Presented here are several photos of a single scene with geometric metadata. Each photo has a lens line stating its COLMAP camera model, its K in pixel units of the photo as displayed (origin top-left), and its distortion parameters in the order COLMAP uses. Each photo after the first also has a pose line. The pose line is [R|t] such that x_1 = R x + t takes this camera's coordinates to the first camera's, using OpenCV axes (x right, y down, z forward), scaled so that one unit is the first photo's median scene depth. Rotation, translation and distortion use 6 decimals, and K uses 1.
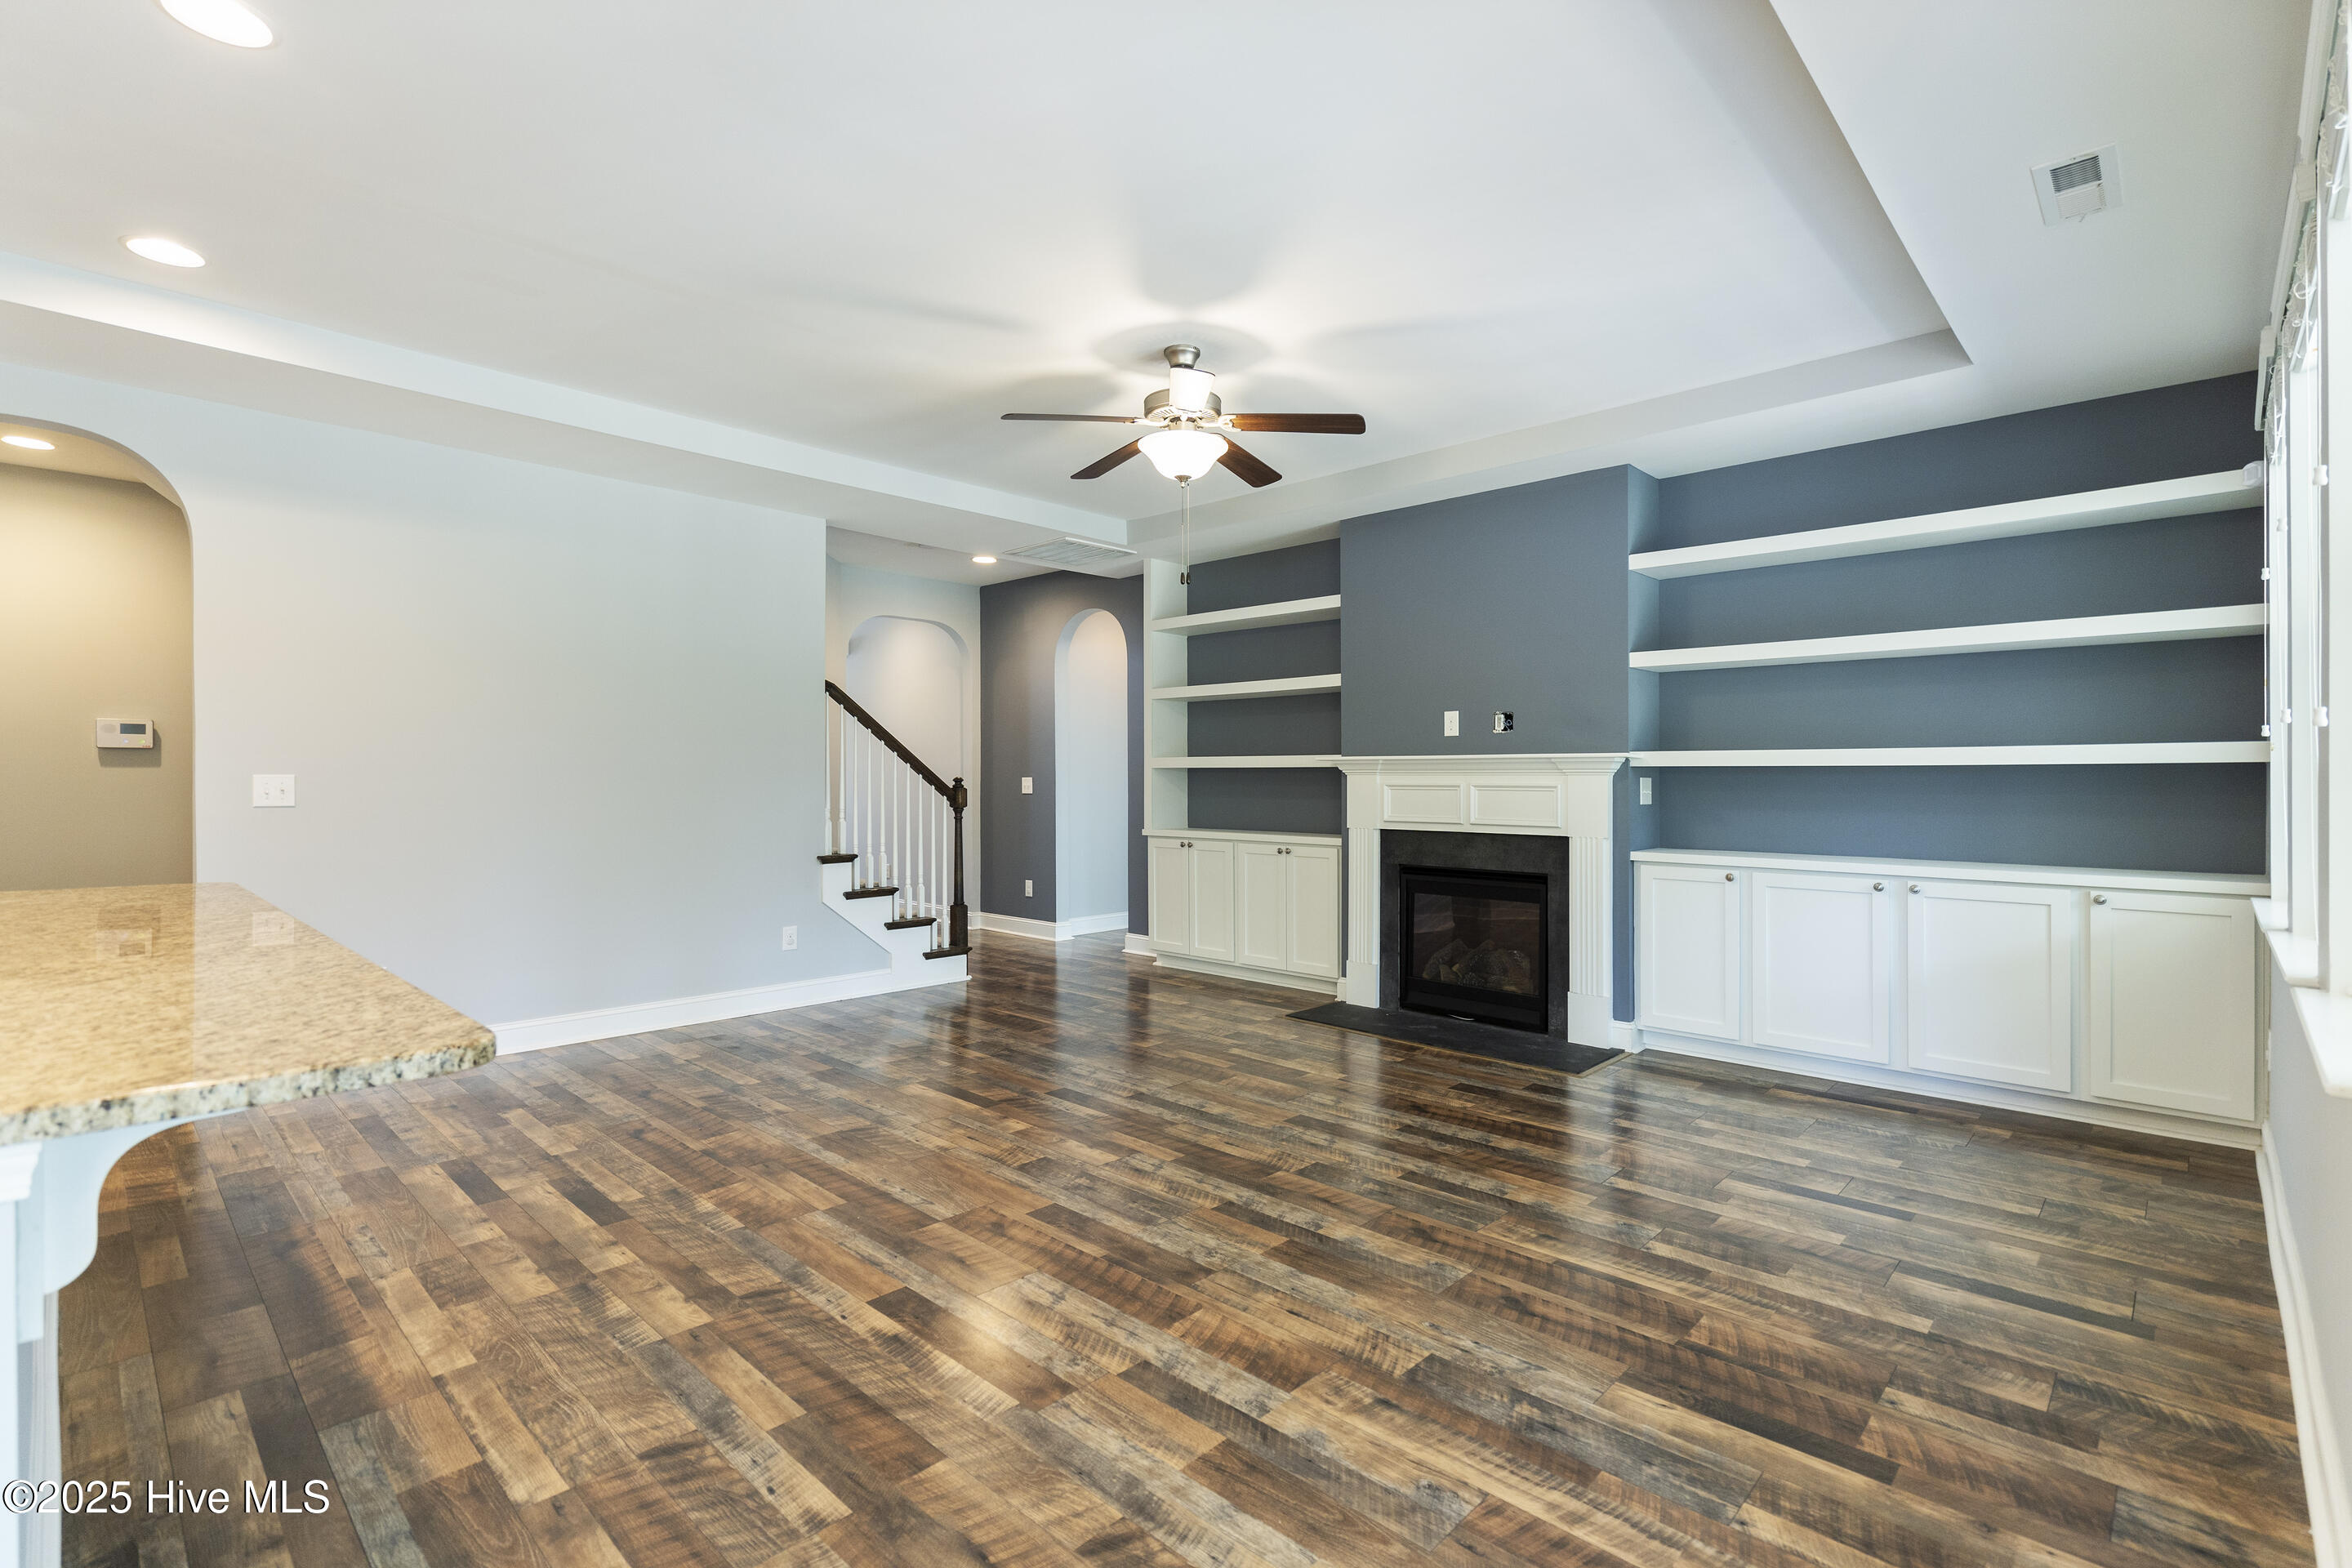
lens RADIAL K [[1090.8, 0, 1184.1], [0, 1090.8, 779.7], [0, 0, 1]] dist [-0.004256, 0.000963]
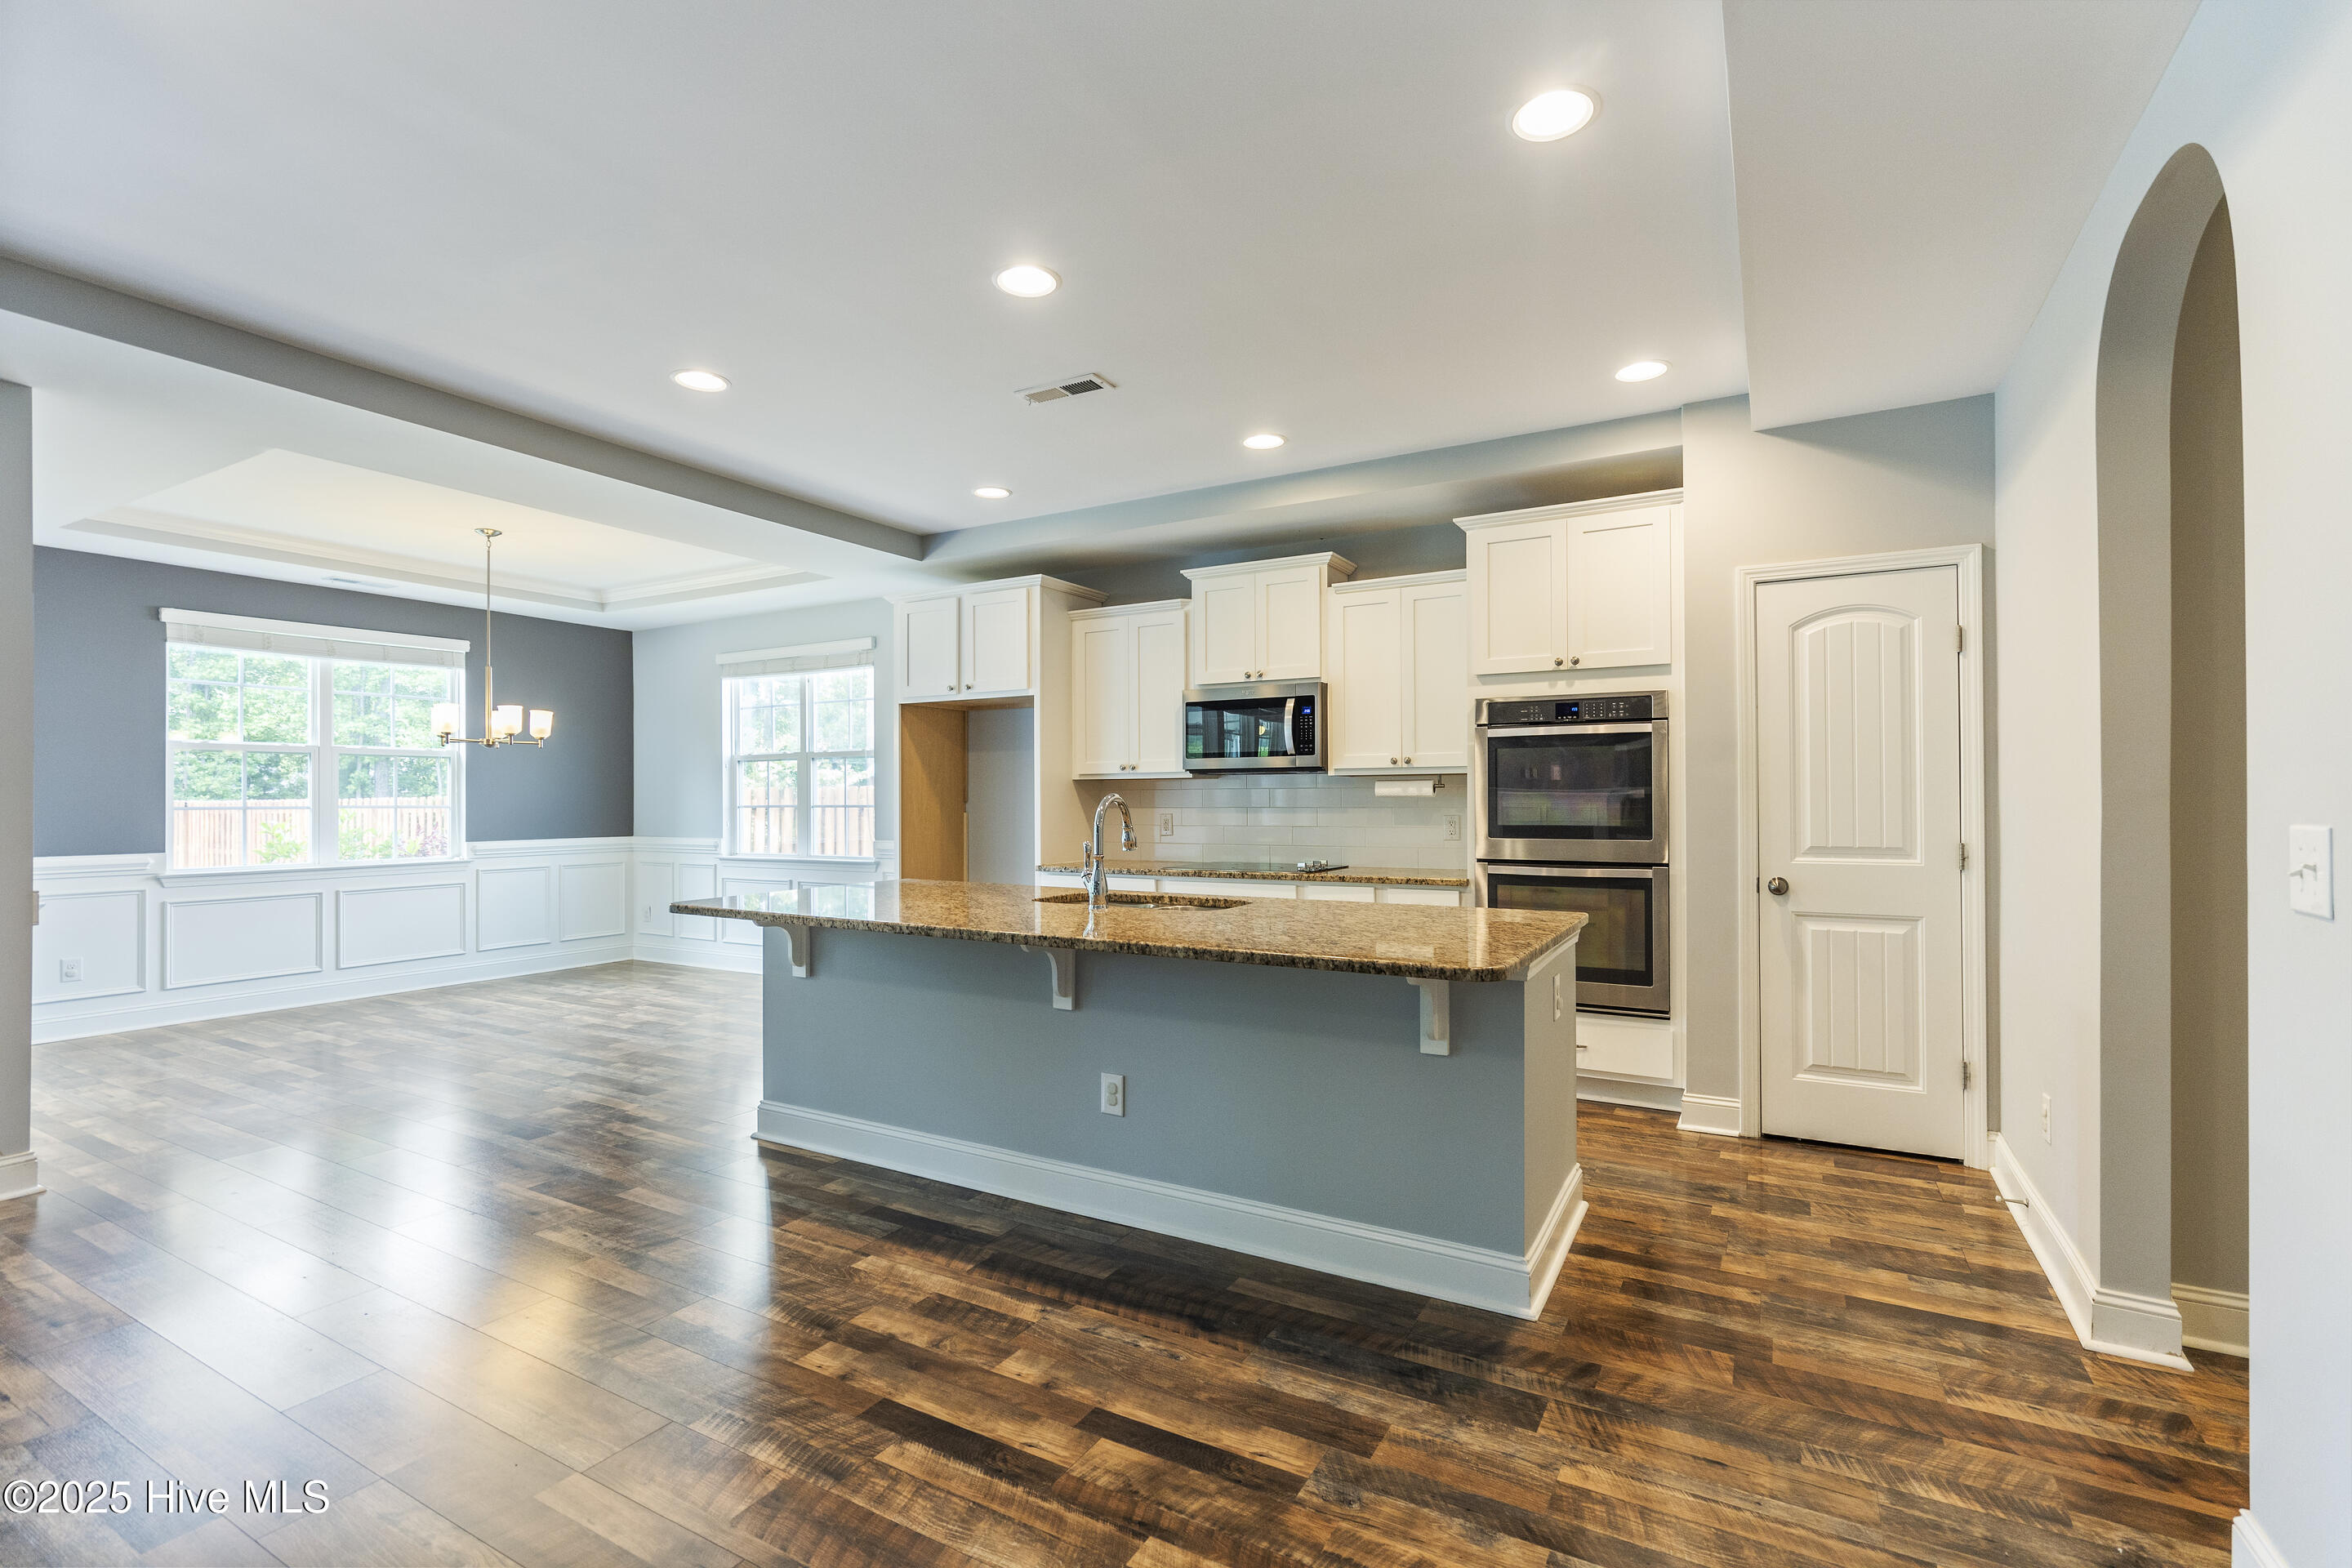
lens RADIAL K [[1054.9, 0, 1170.3], [0, 1054.9, 797.4], [0, 0, 1]] dist [-0.004343, 0.000271]
pose [[-0.971797, 0.002262, -0.235810, -0.328708], [0.002446, 0.999997, -0.000486, -0.011246], [0.235808, -0.001049, -0.971799, 1.050824]]
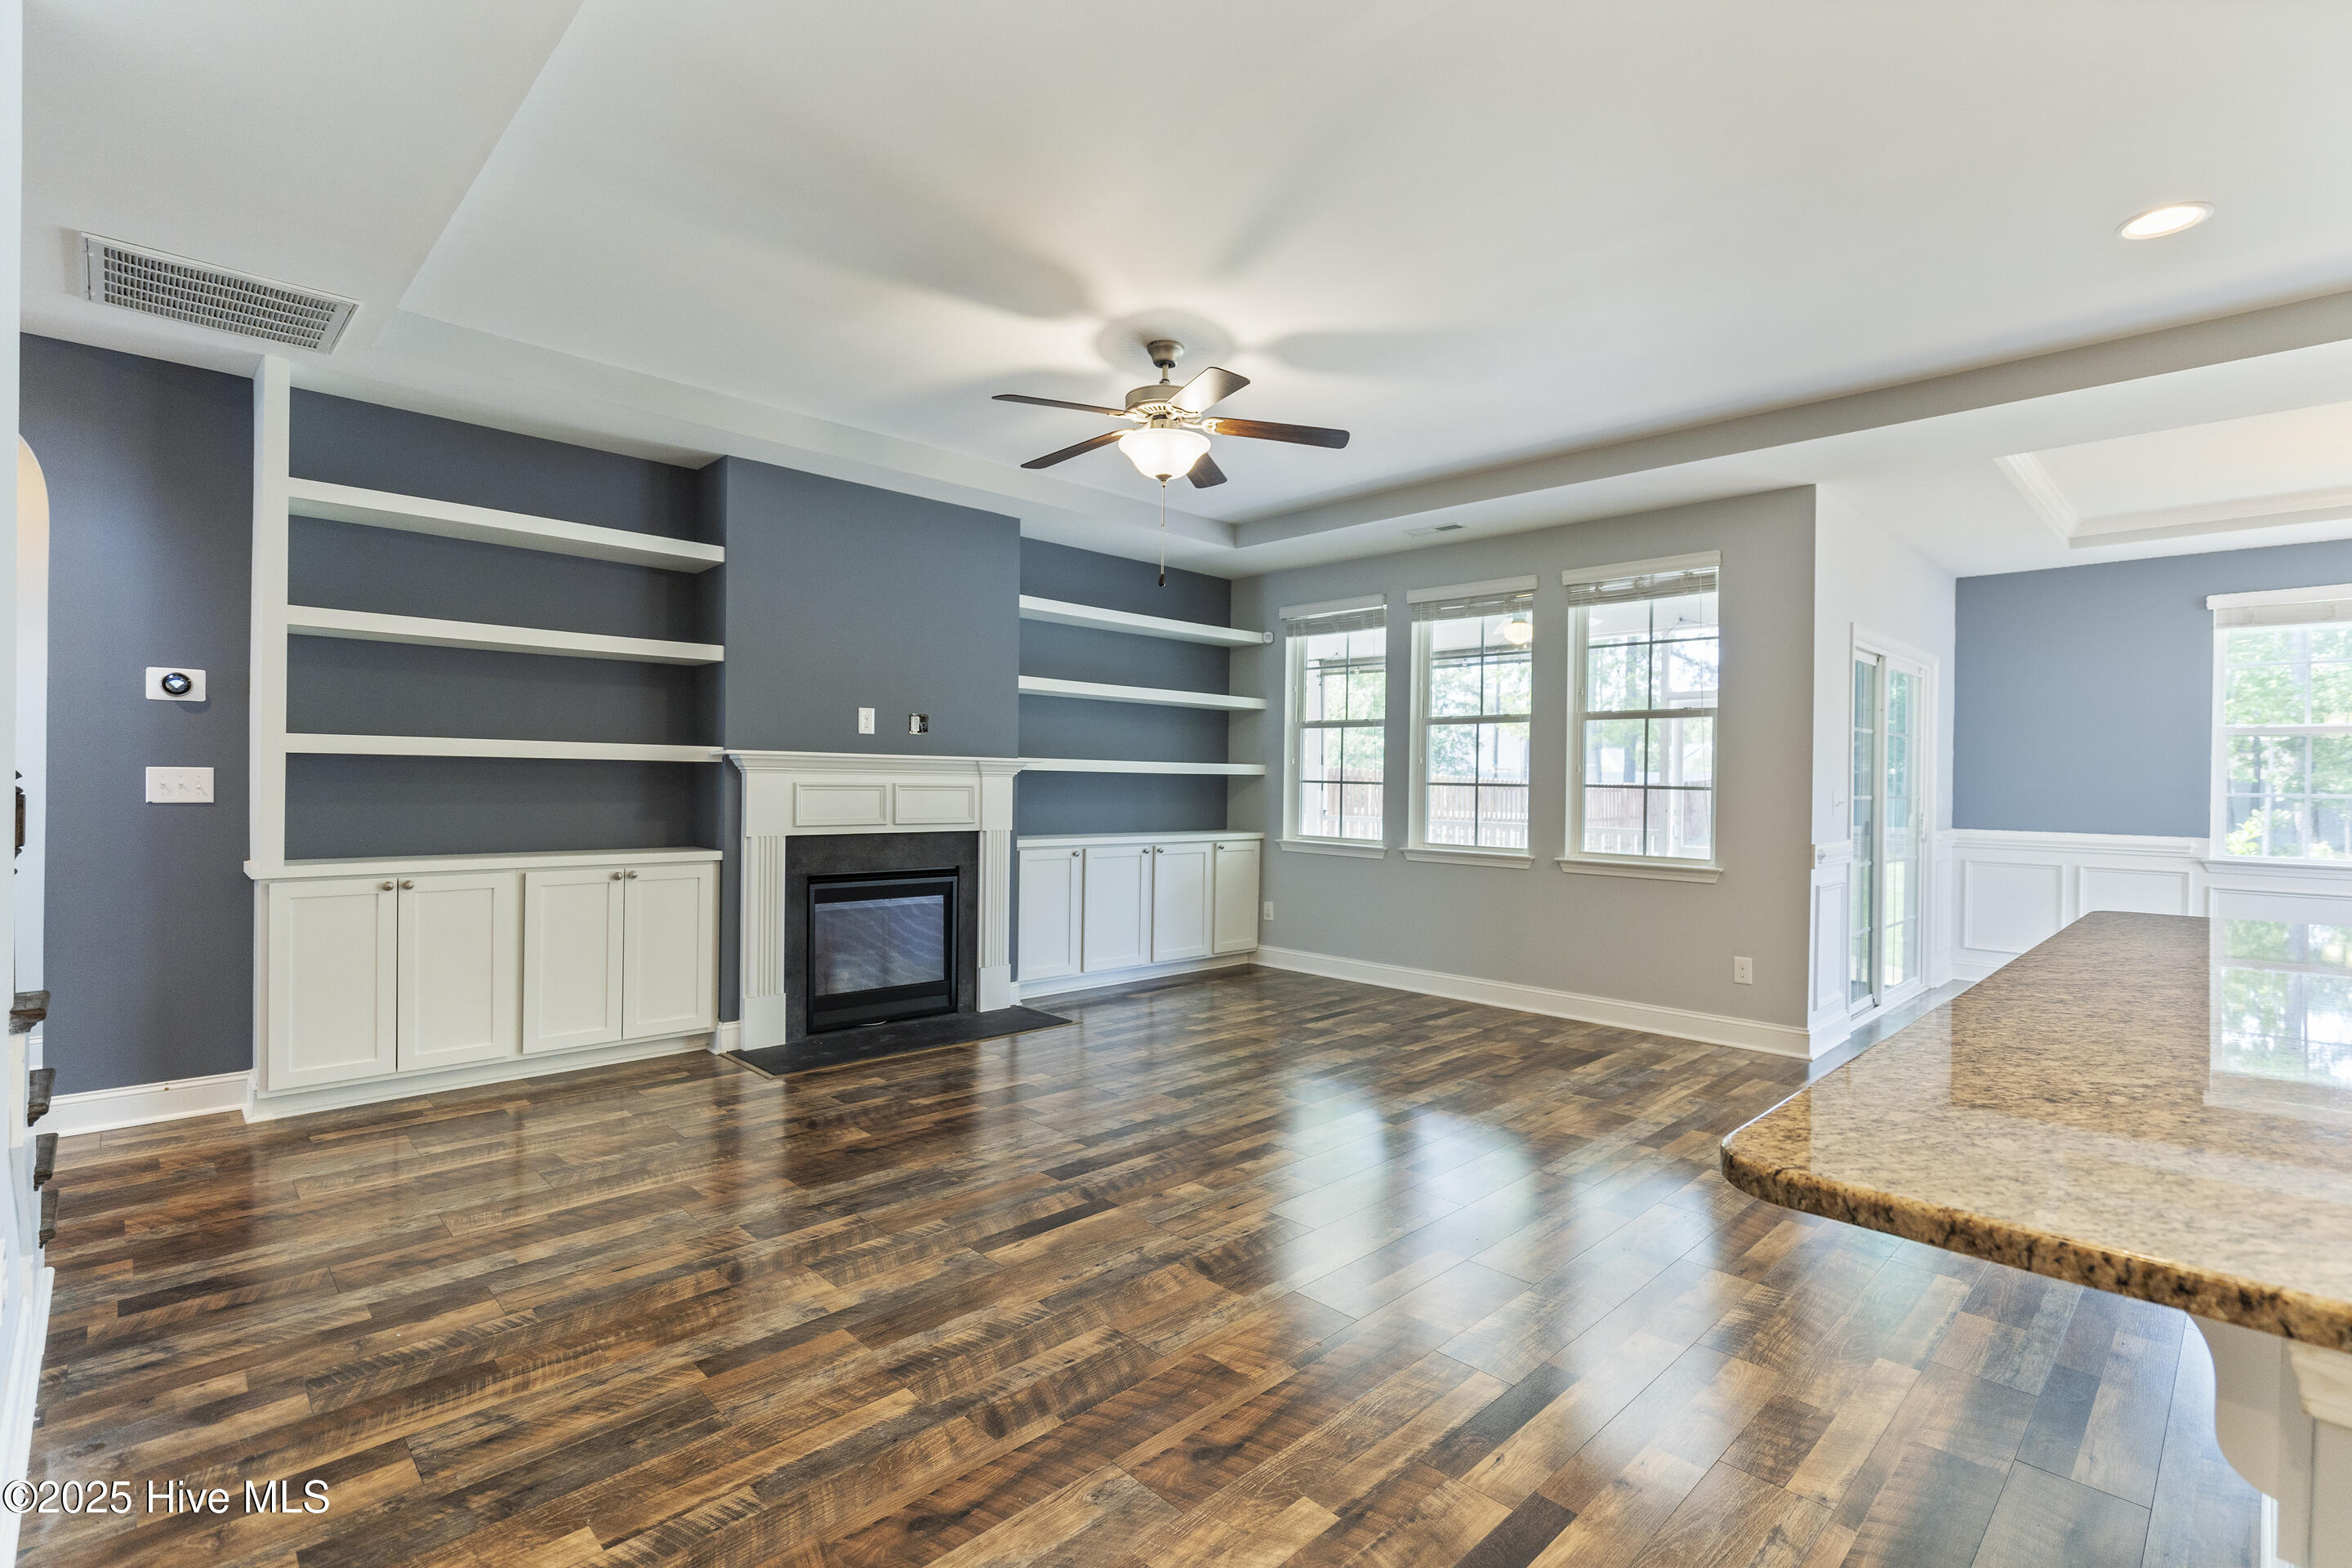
lens RADIAL K [[1085.2, 0, 1219.8], [0, 1085.2, 793.4], [0, 0, 1]] dist [-0.002687, 0.000361]
pose [[0.011420, -0.014917, 0.999824, -0.766748], [-0.013282, 0.999798, 0.015069, -0.006805], [-0.999847, -0.013452, 0.011219, 0.738623]]
